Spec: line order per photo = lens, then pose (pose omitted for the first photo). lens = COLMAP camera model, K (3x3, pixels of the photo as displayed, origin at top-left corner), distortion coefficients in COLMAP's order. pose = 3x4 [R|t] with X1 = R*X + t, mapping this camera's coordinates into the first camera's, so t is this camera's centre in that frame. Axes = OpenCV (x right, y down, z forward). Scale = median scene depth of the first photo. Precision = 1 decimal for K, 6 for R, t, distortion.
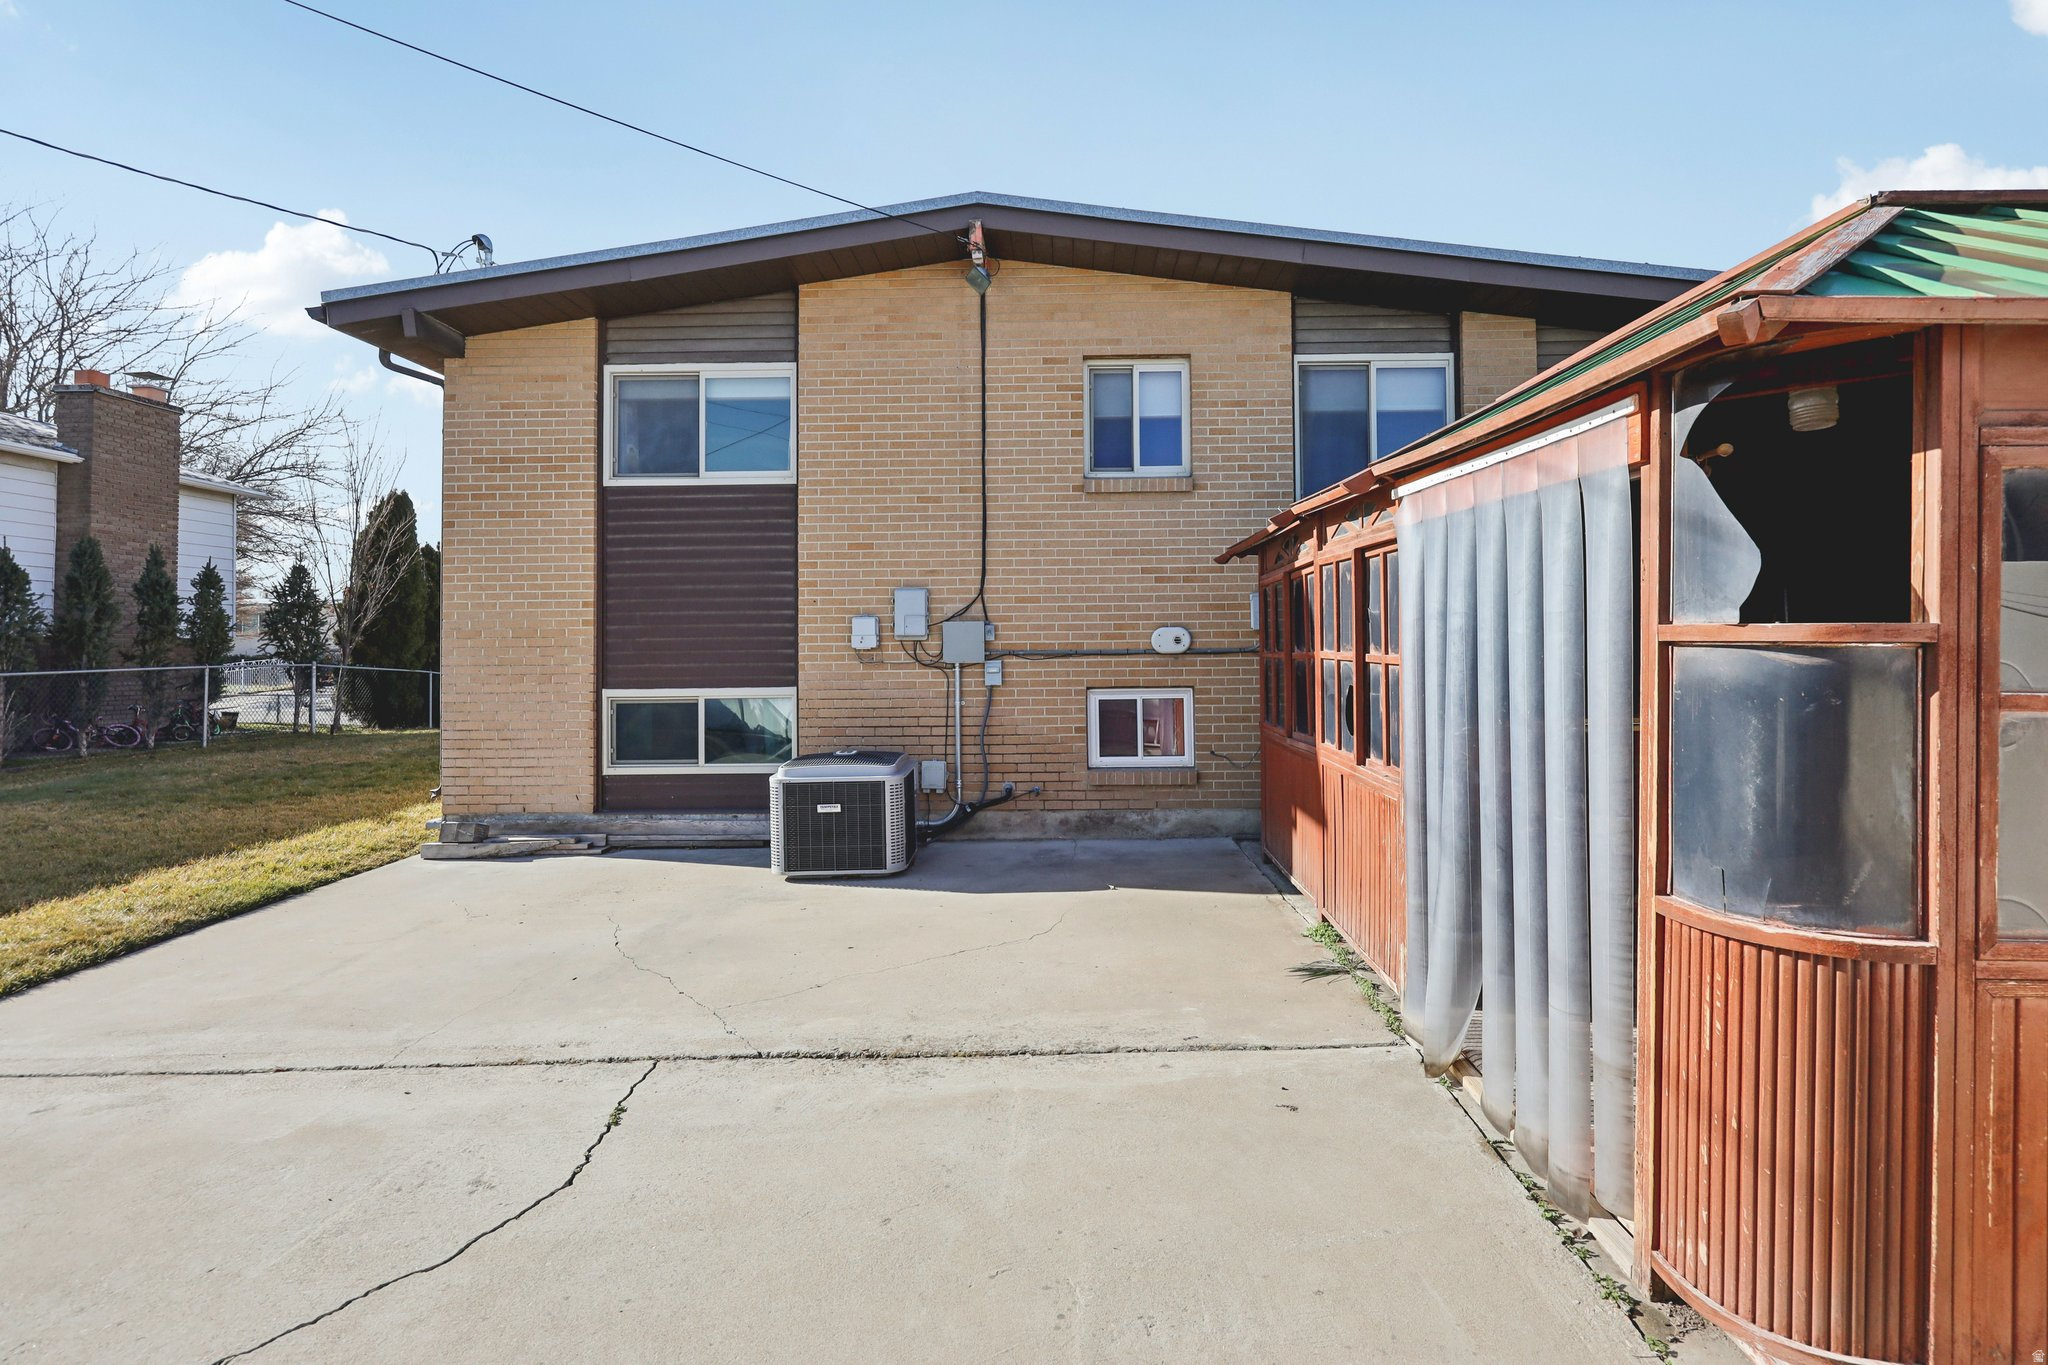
lens RADIAL K [[954.0, 0, 1050.8], [0, 954.0, 624.8], [0, 0, 1]] dist [-0.005737, -0.001059]
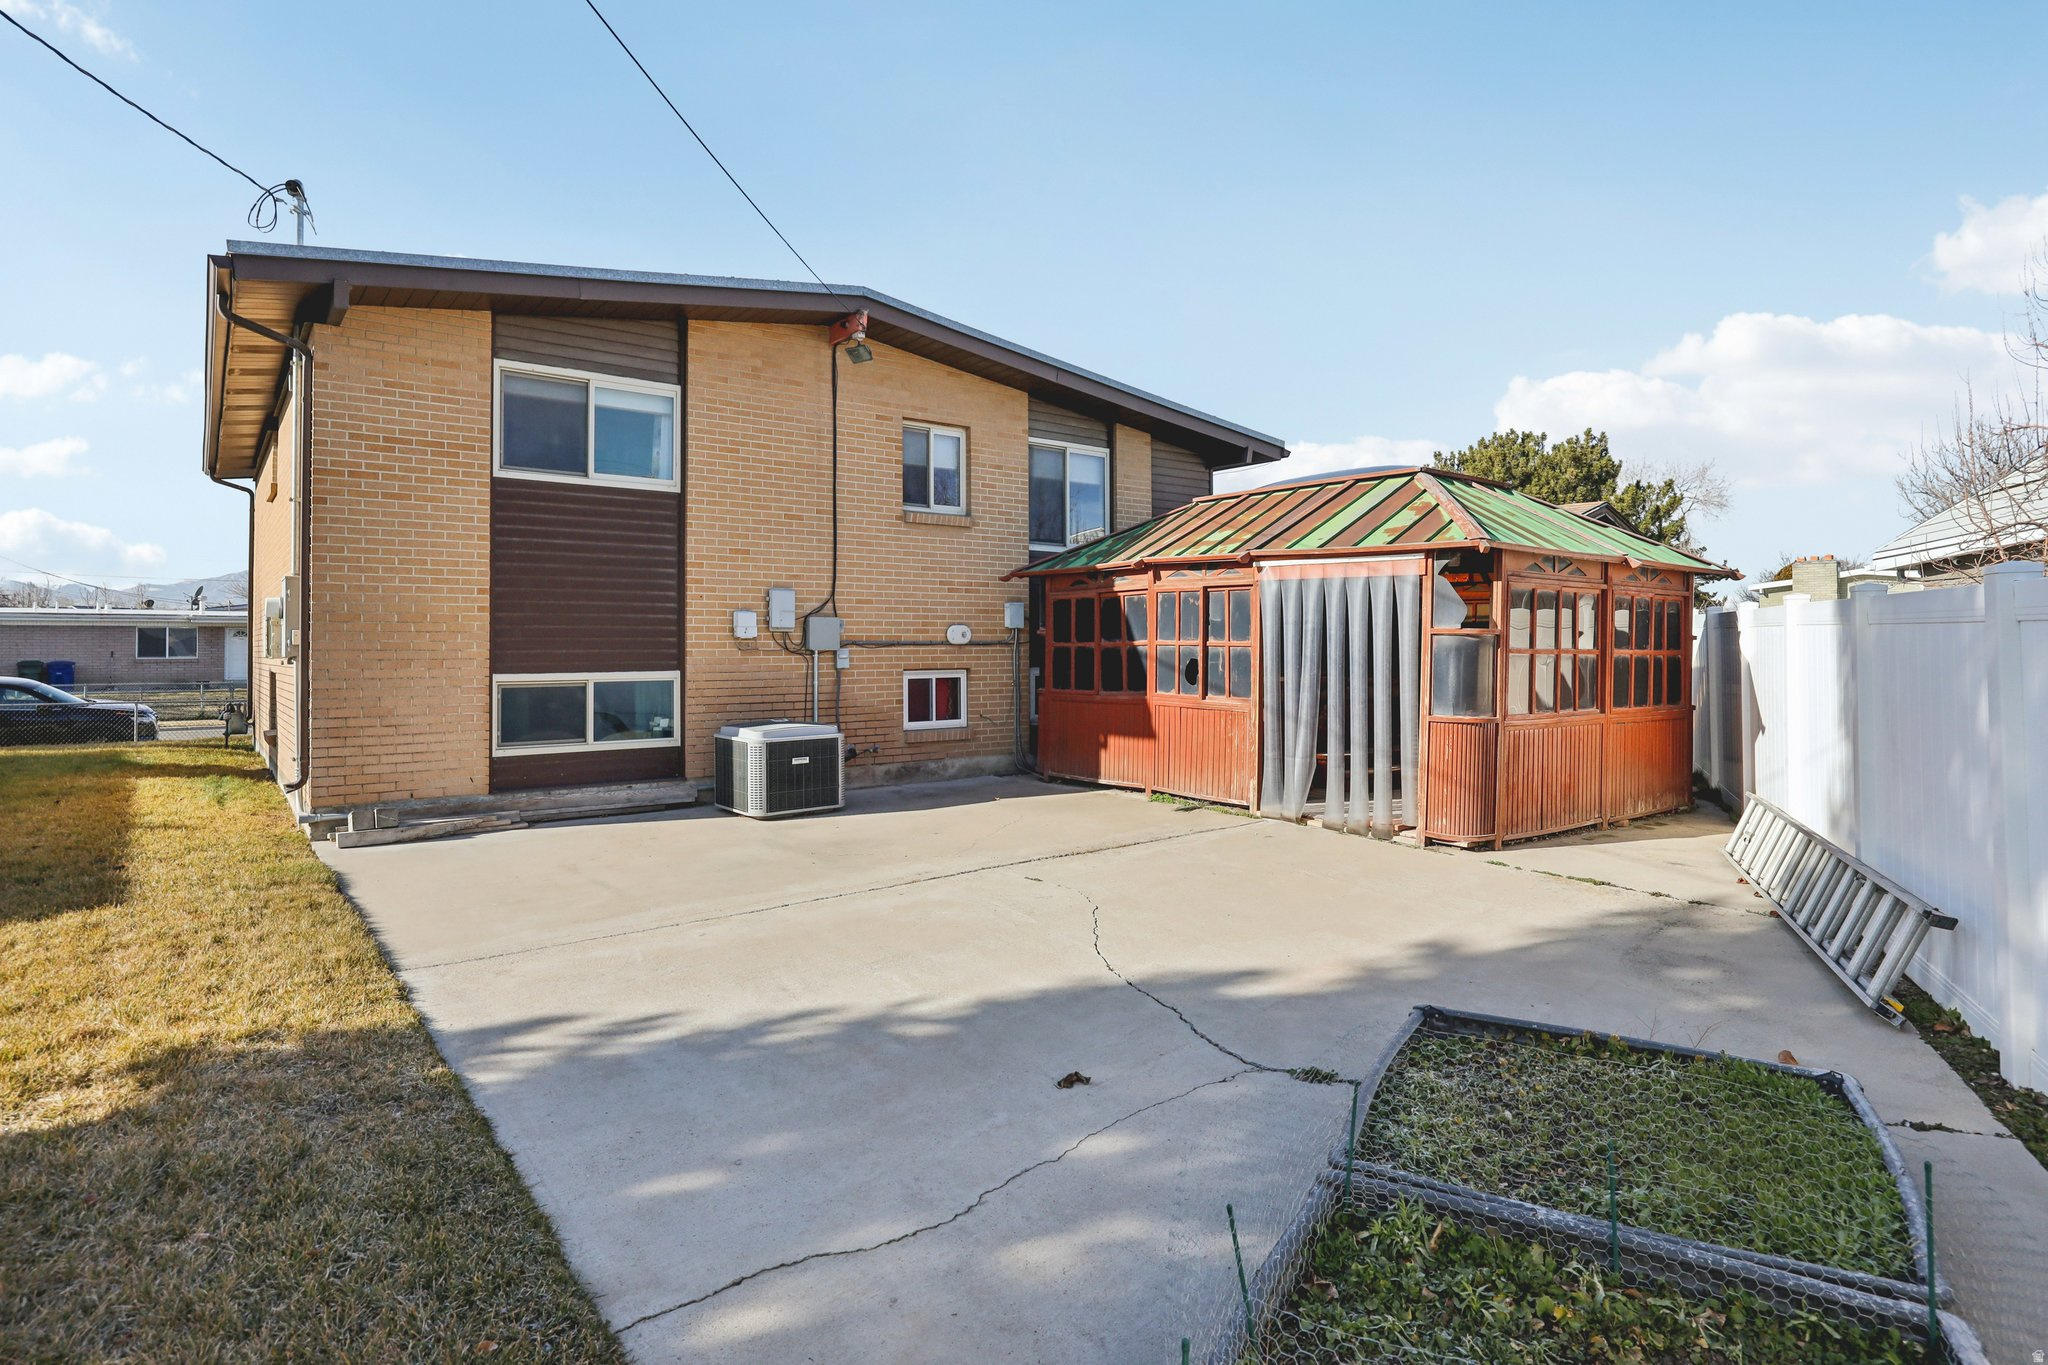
lens RADIAL K [[1106.3, 0, 1010.4], [0, 1106.3, 632.7], [0, 0, 1]] dist [-0.016847, -0.000611]
pose [[0.782714, 0.016364, 0.622166, -0.790149], [-0.019481, 0.999809, -0.001789, 0.014457], [-0.622076, -0.010720, 0.782883, -0.285927]]
